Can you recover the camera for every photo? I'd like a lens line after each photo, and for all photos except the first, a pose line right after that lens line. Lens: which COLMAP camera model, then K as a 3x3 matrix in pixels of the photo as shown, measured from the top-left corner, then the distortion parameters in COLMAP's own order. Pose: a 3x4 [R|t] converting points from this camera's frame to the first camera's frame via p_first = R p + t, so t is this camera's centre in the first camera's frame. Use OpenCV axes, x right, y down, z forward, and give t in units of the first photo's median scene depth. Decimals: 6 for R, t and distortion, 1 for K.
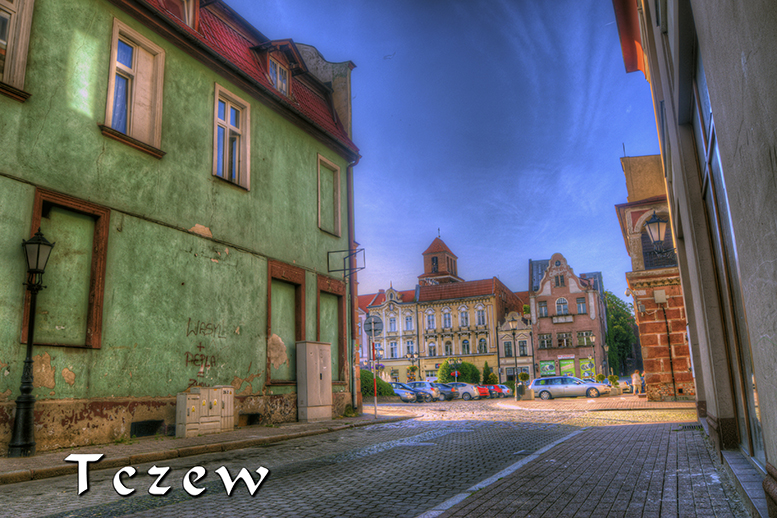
lens RADIAL K [[708.8, 0, 378.5], [0, 708.8, 201.2], [0, 0, 1]] dist [-0.008167, 0.009588]
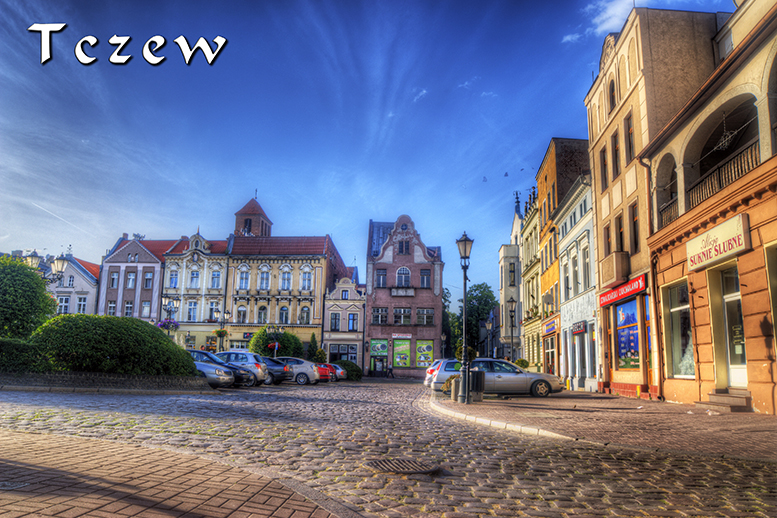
lens RADIAL K [[683.7, 0, 388.4], [0, 683.7, 234.1], [0, 0, 1]] dist [-0.079339, 0.002020]
pose [[0.950349, 0.115608, 0.288915, 0.001104], [-0.135130, 0.989640, 0.048494, 0.060428], [-0.280316, -0.085128, 0.956126, 0.230679]]
